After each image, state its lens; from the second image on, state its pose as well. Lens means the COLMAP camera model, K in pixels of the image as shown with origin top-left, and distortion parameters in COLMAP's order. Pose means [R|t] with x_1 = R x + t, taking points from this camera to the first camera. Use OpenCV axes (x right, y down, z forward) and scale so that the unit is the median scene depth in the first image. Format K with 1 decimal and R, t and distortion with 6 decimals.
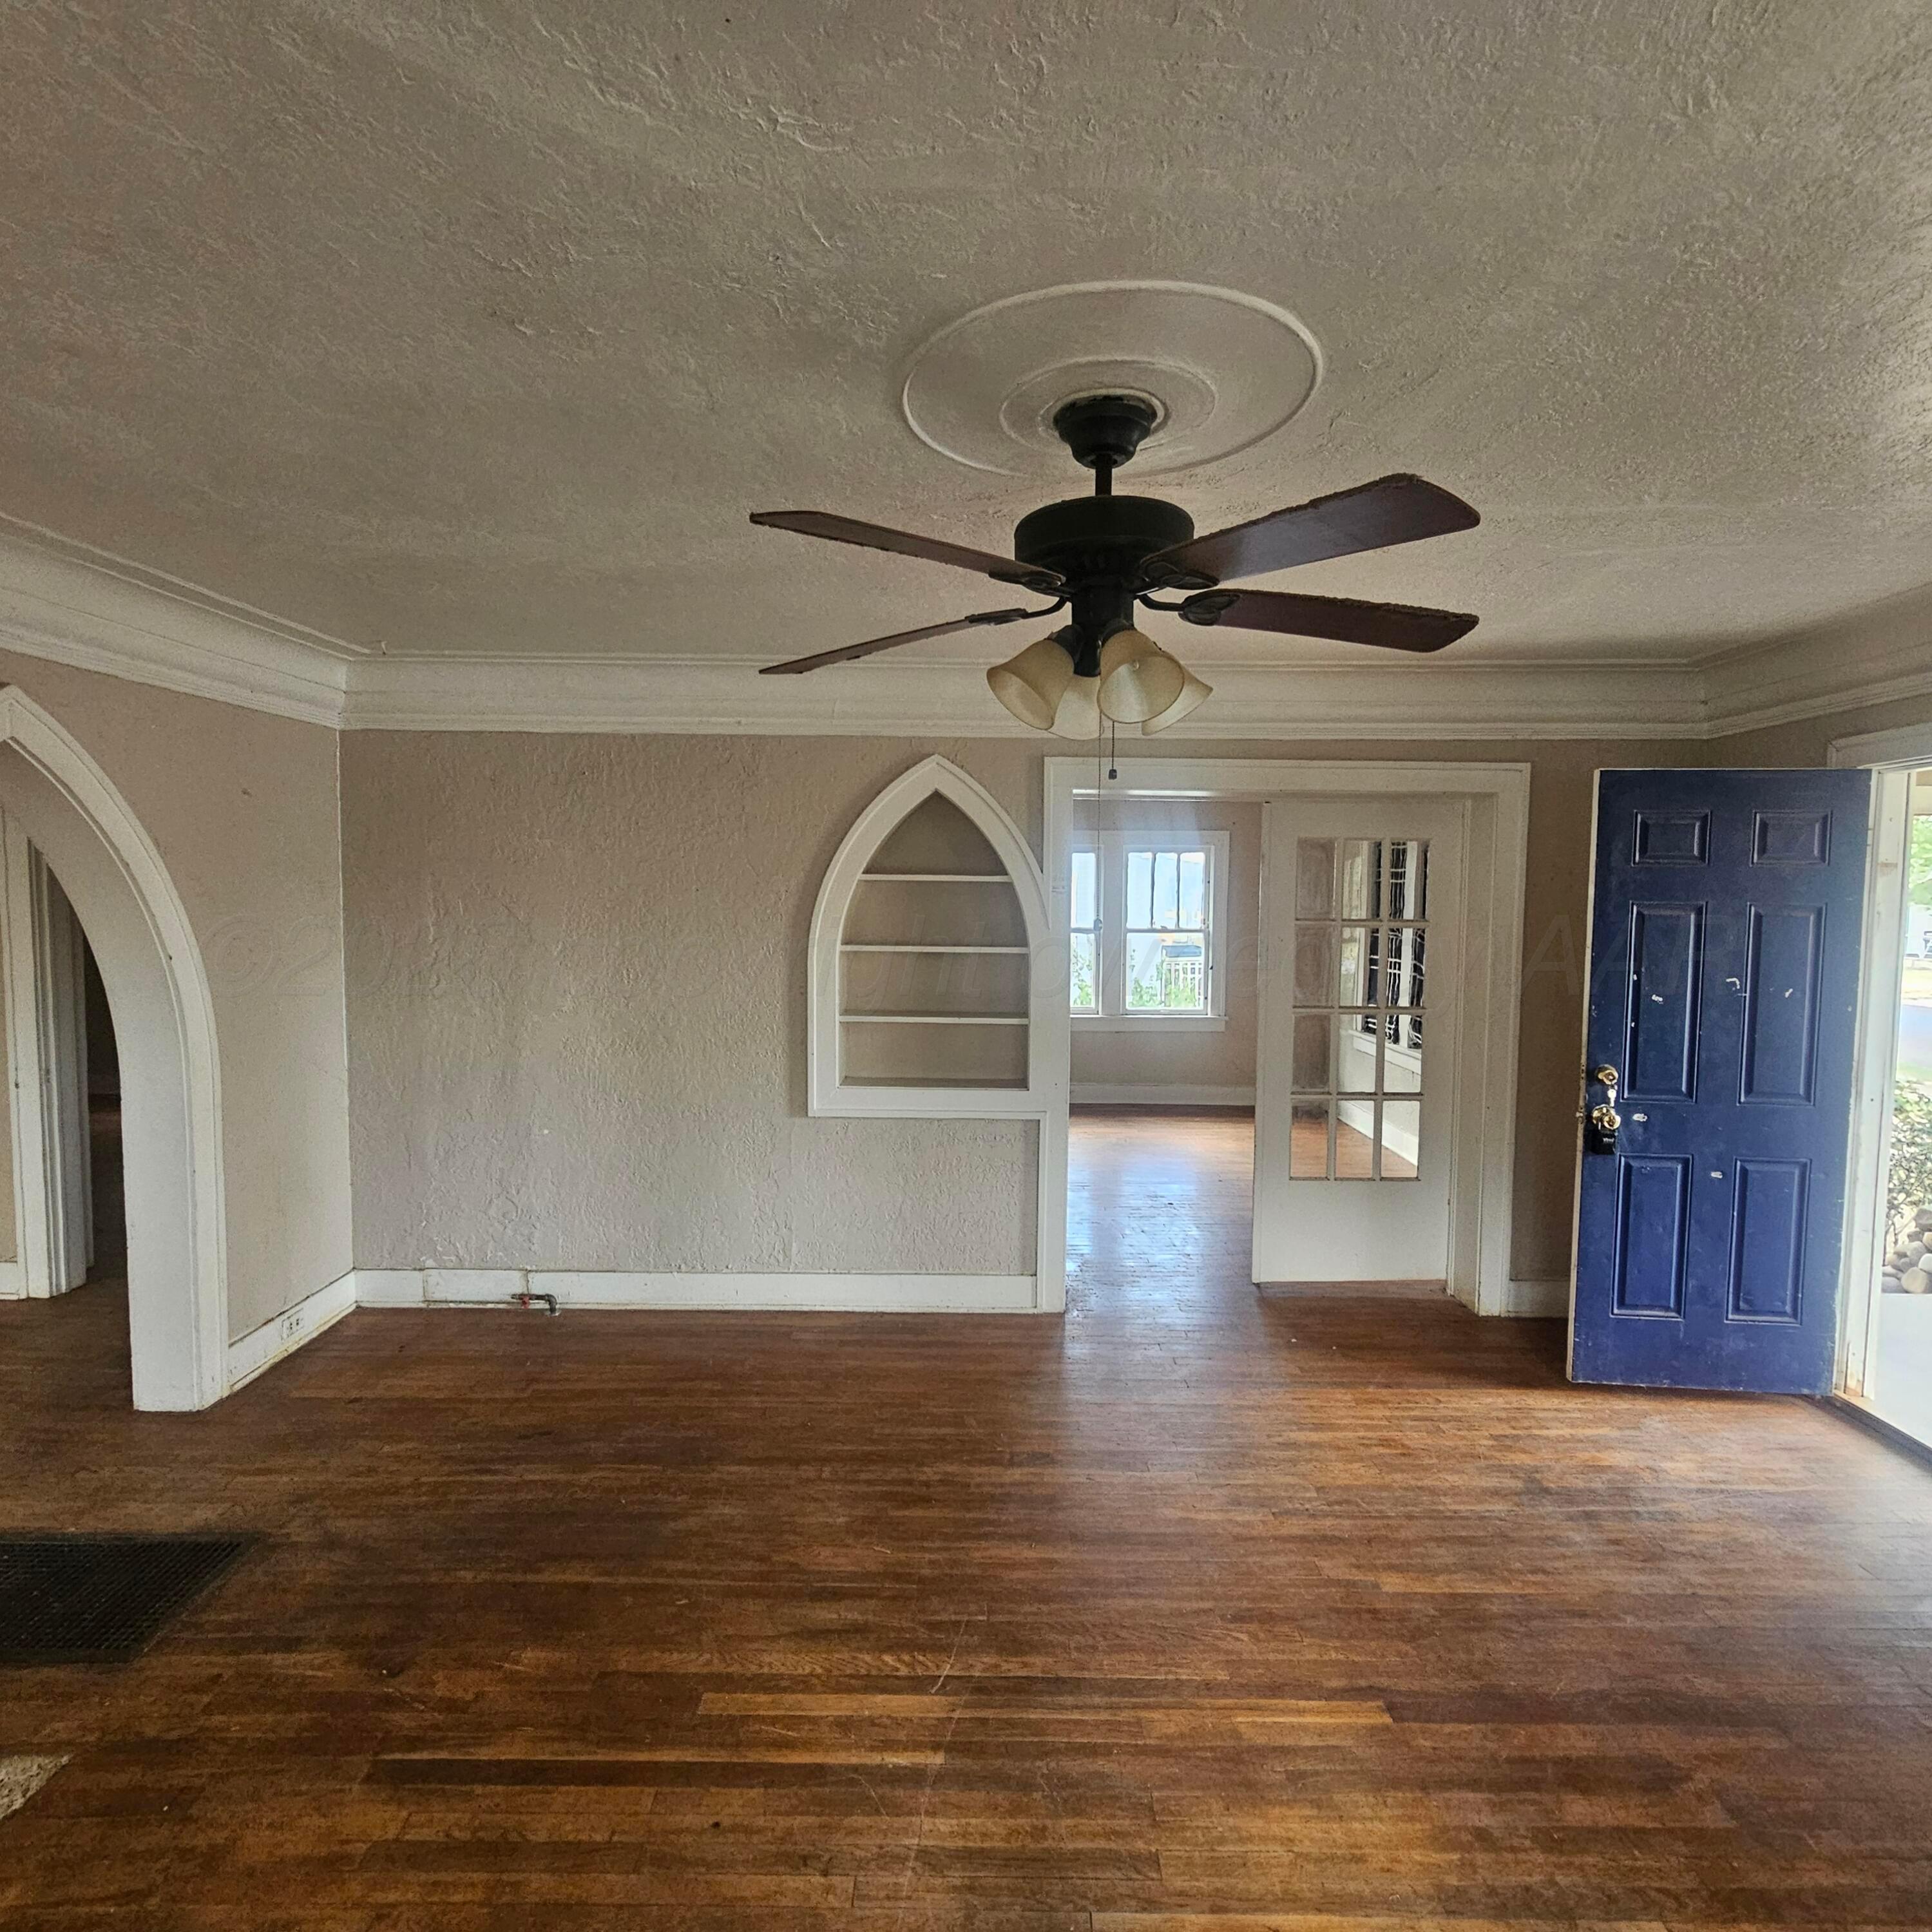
lens RADIAL K [[1055.0, 0, 968.4], [0, 1055.0, 961.2], [0, 0, 1]] dist [-0.003947, -0.000768]
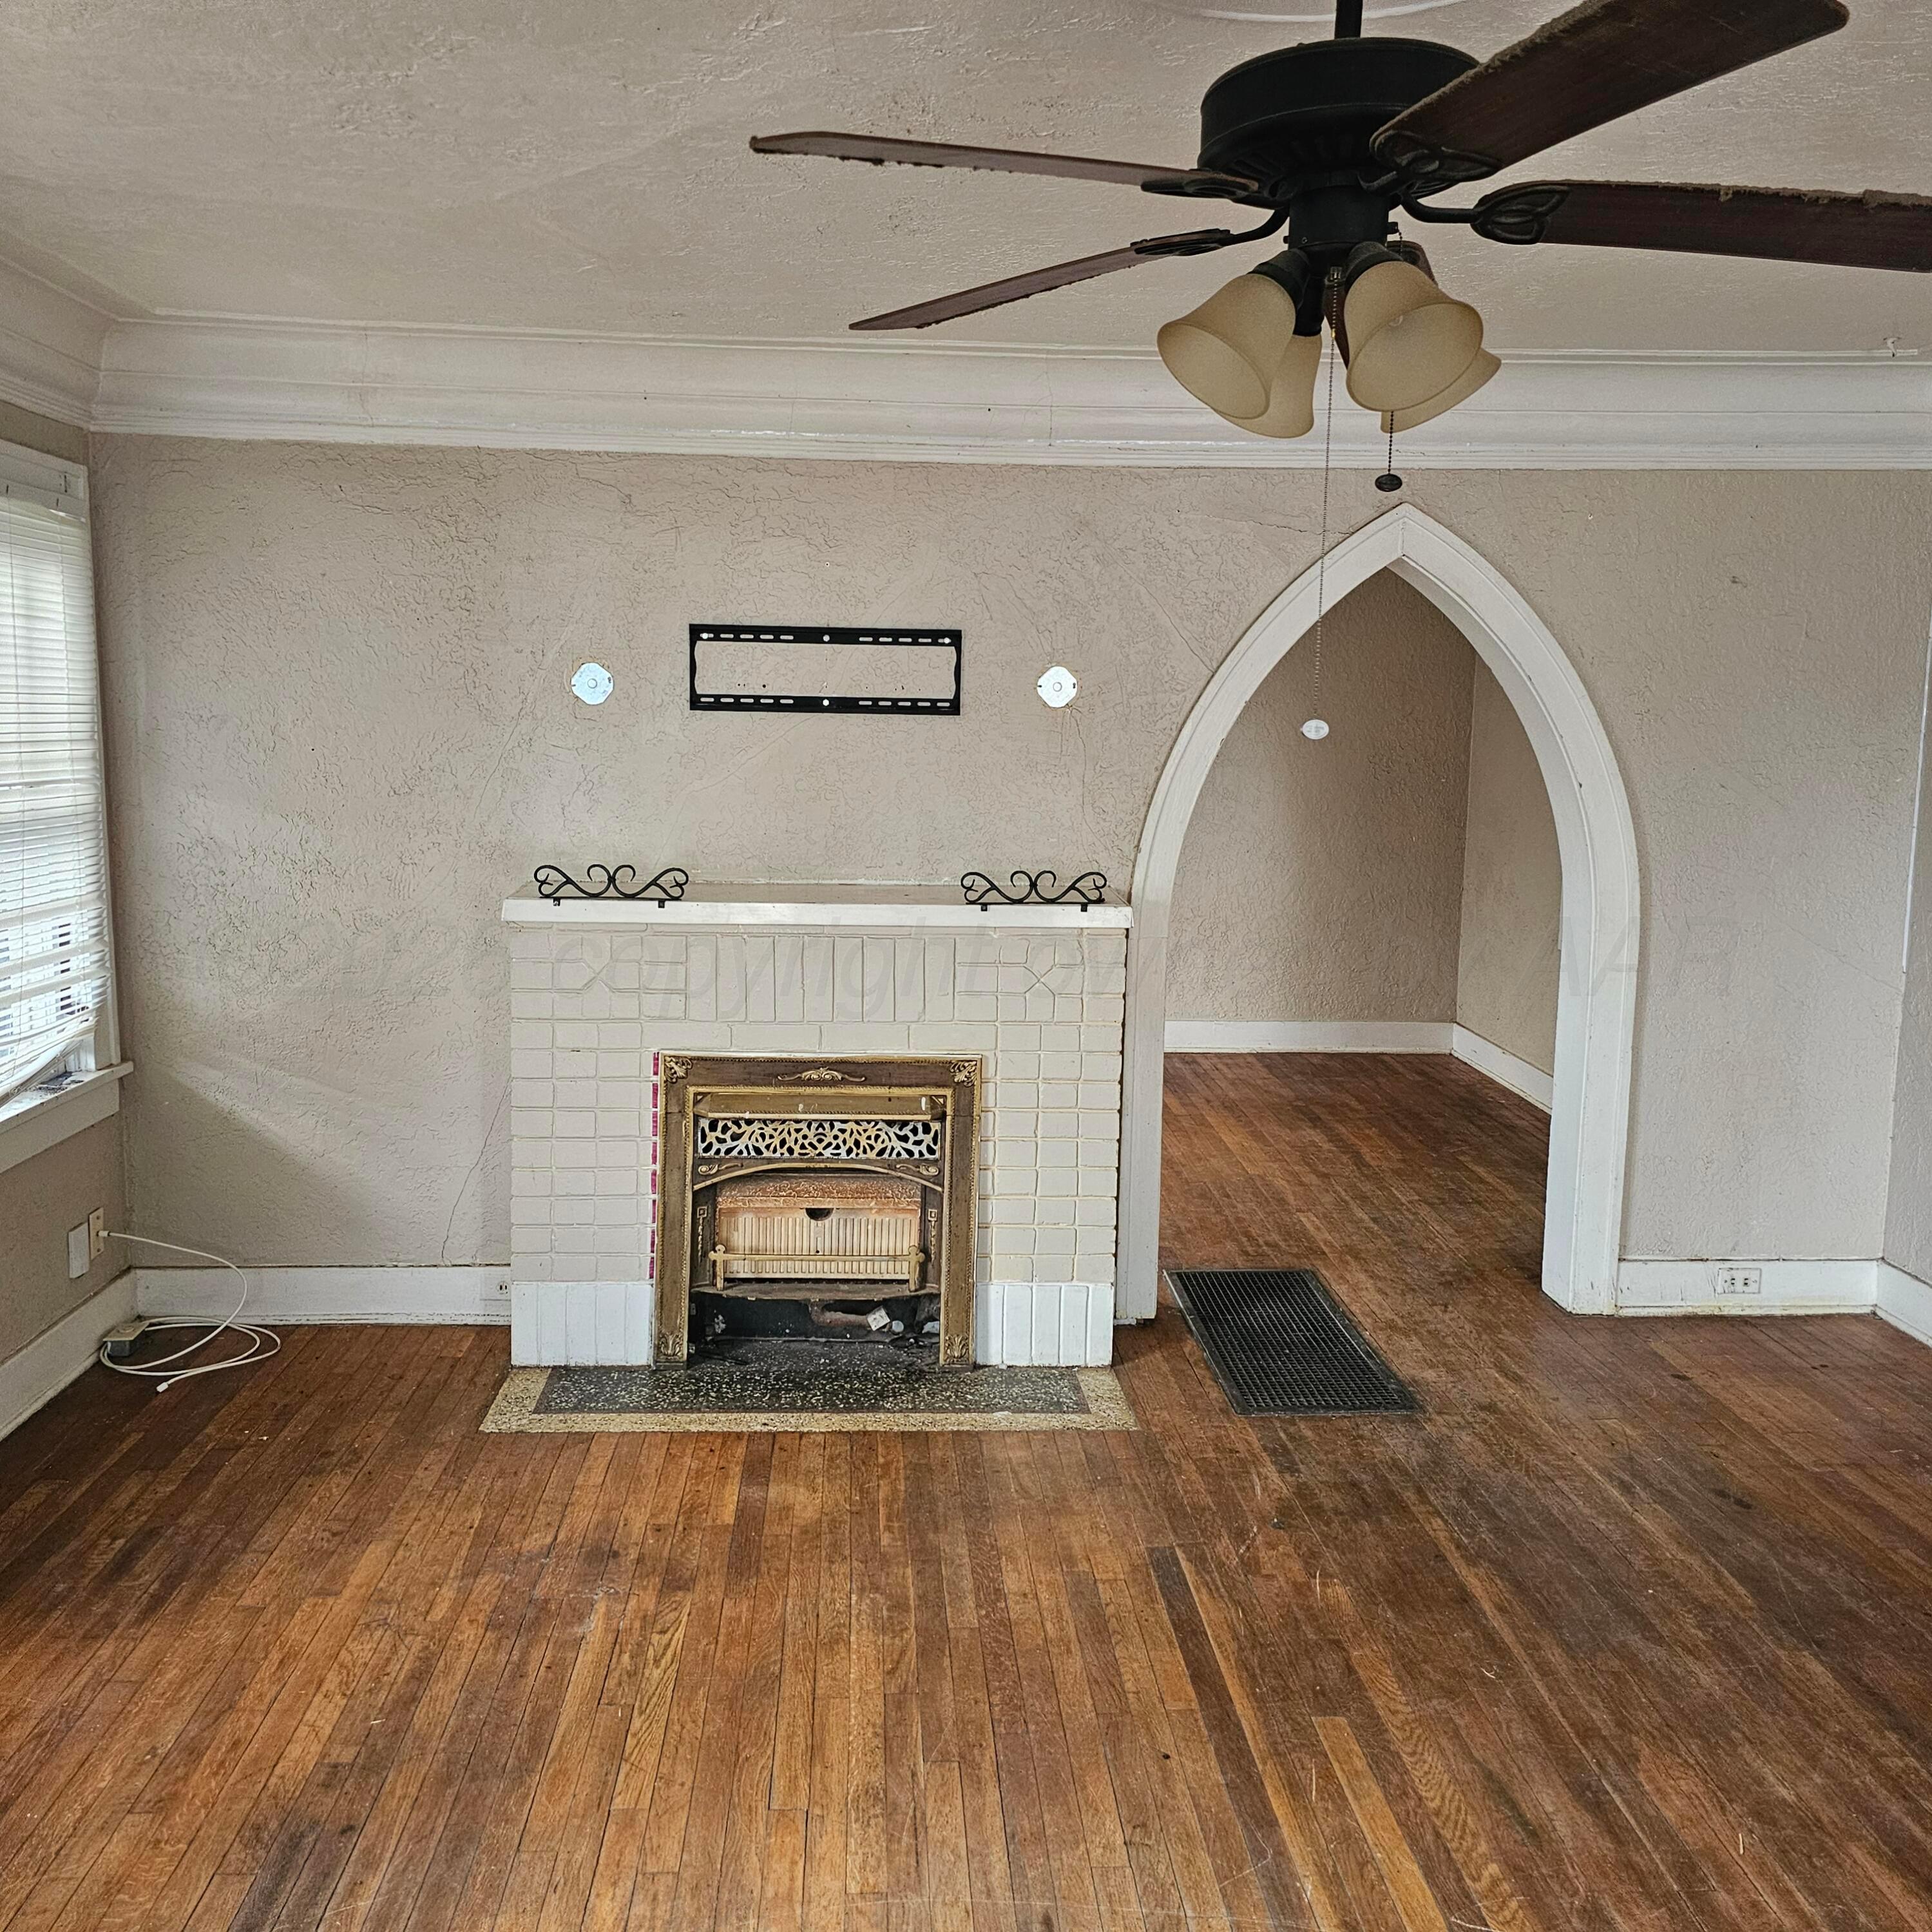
lens RADIAL K [[1742.1, 0, 965.8], [0, 1742.1, 923.9], [0, 0, 1]] dist [0.090480, -0.099626]
pose [[0.061882, 0.113526, -0.991606, 0.910188], [-0.077770, 0.991038, 0.108608, -0.009705], [0.995049, 0.070396, 0.070156, 0.549091]]
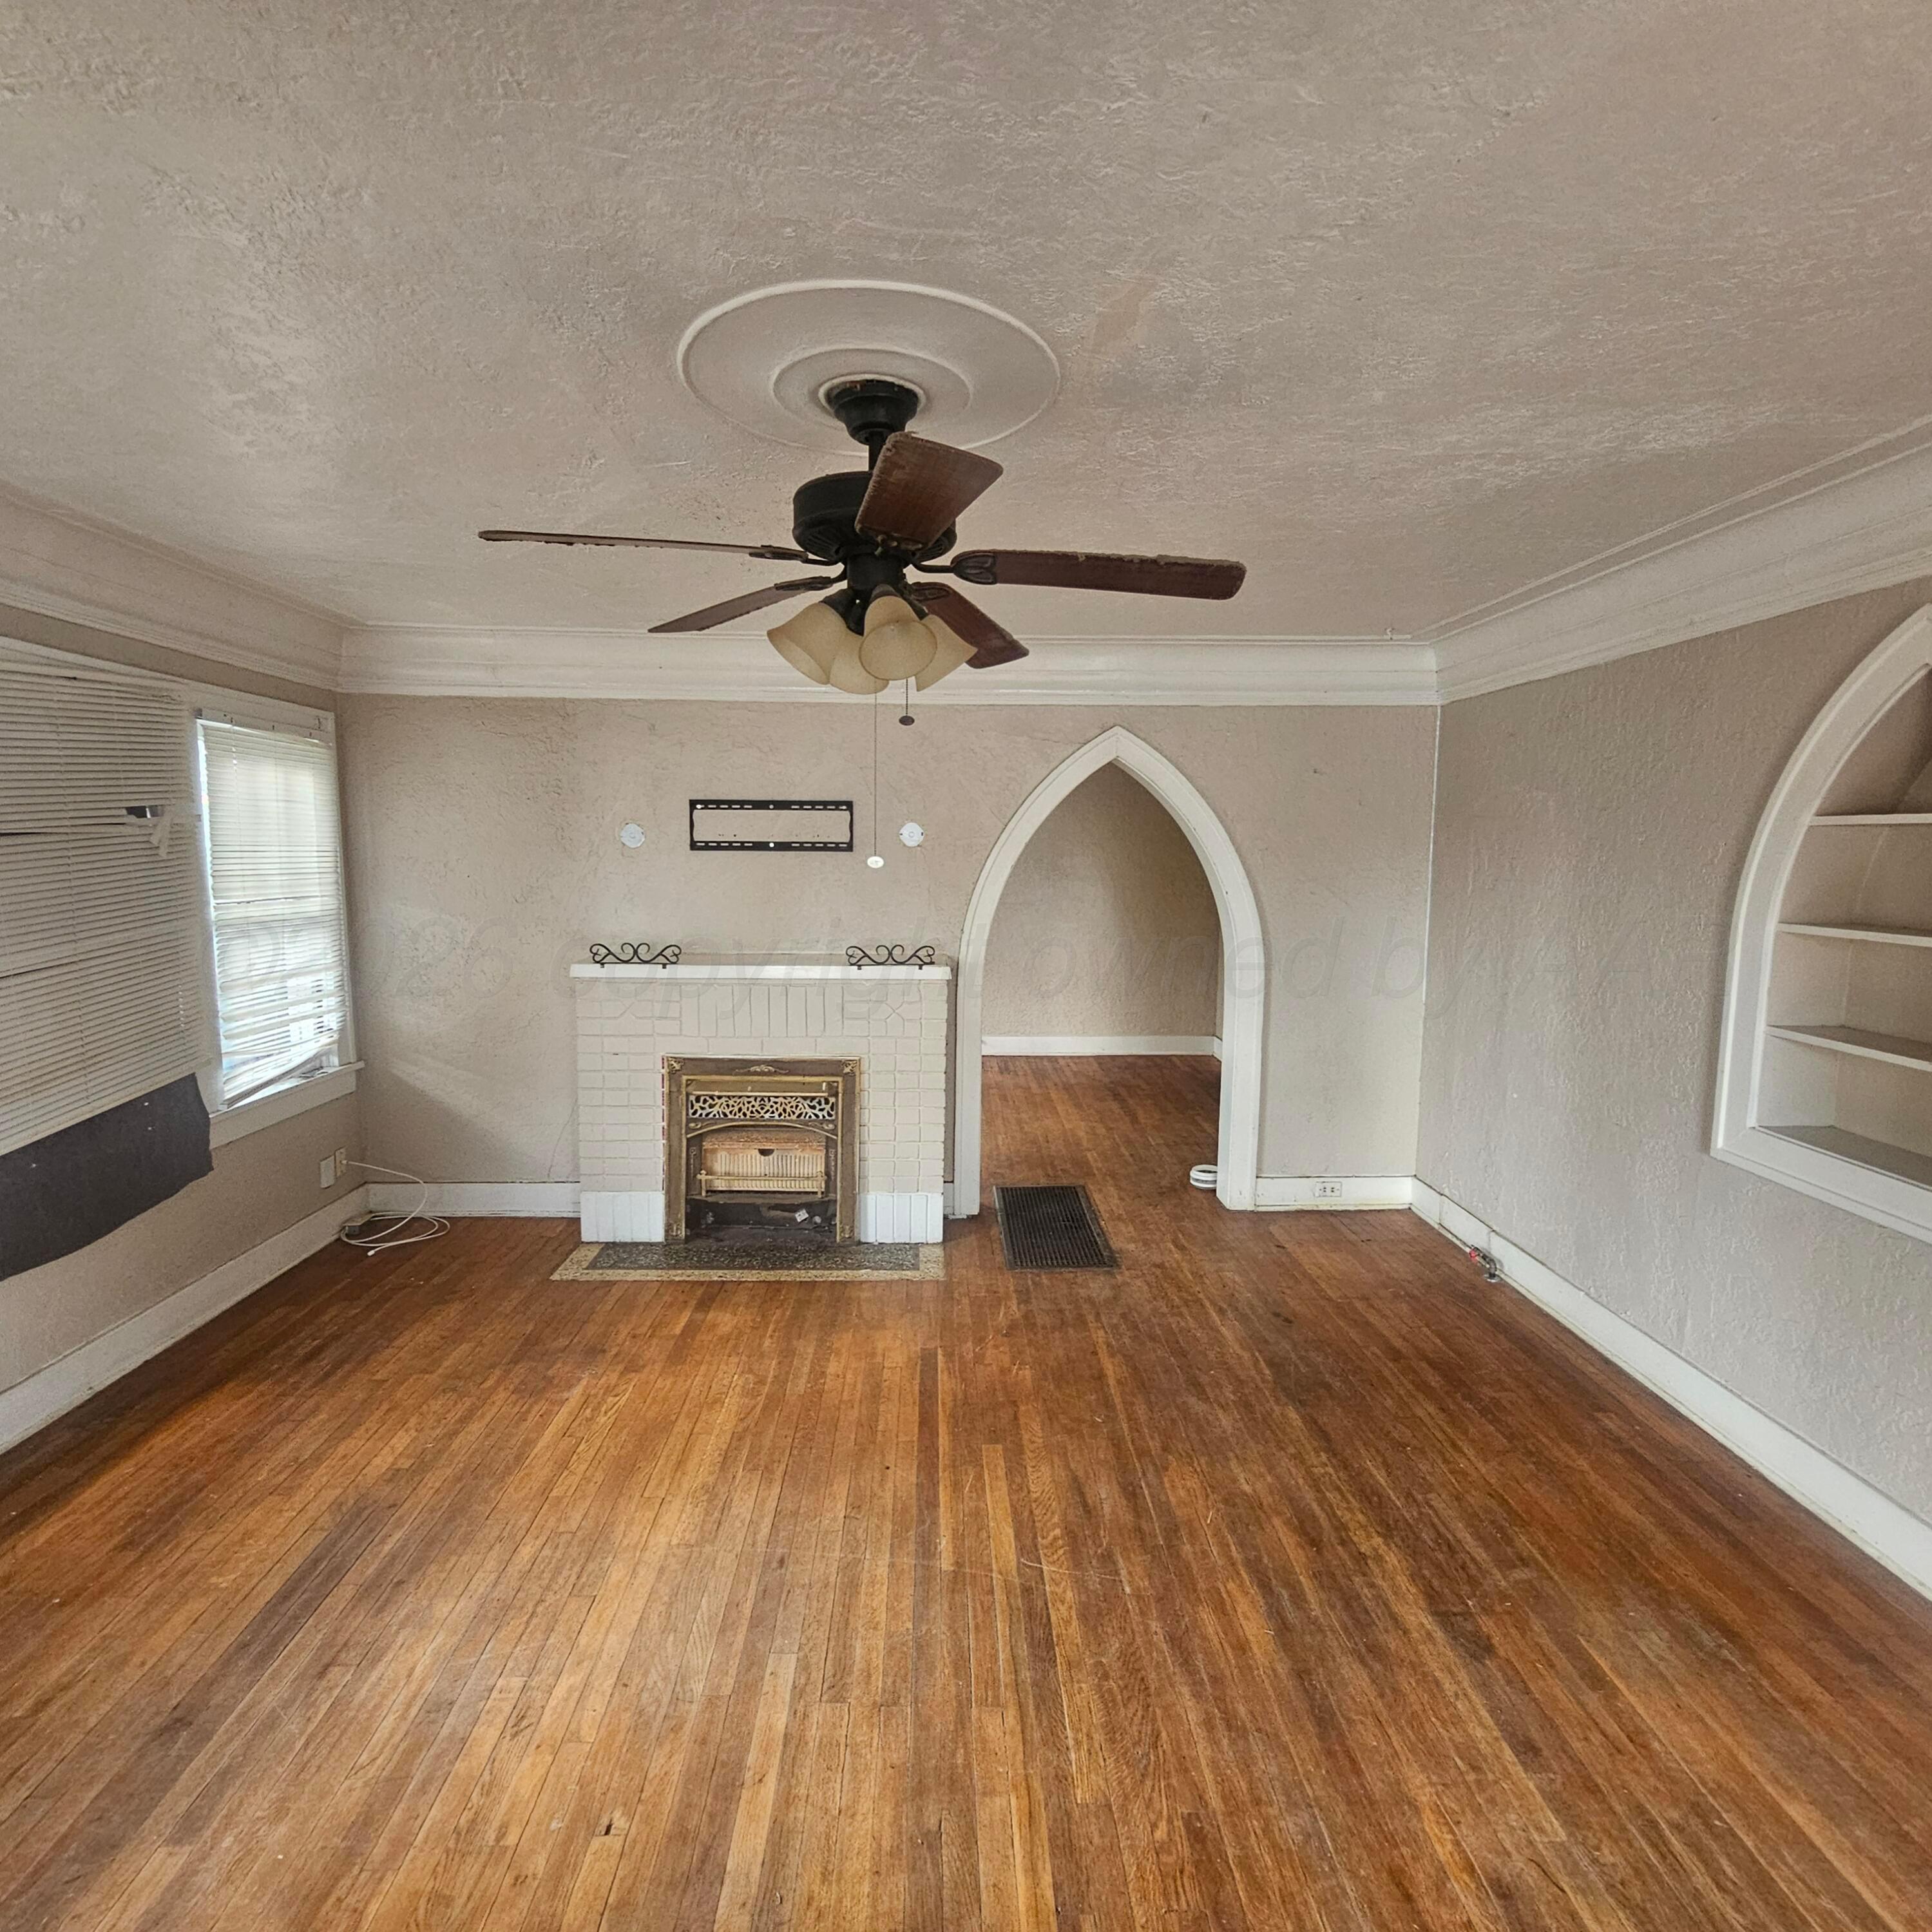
lens RADIAL K [[1071.5, 0, 978.6], [0, 1071.5, 963.7], [0, 0, 1]] dist [0.001453, 0.000113]
pose [[0.044415, 0.100938, -0.993901, 0.963734], [-0.070864, 0.992695, 0.097649, -0.033758], [0.996497, 0.066094, 0.051244, 0.807849]]
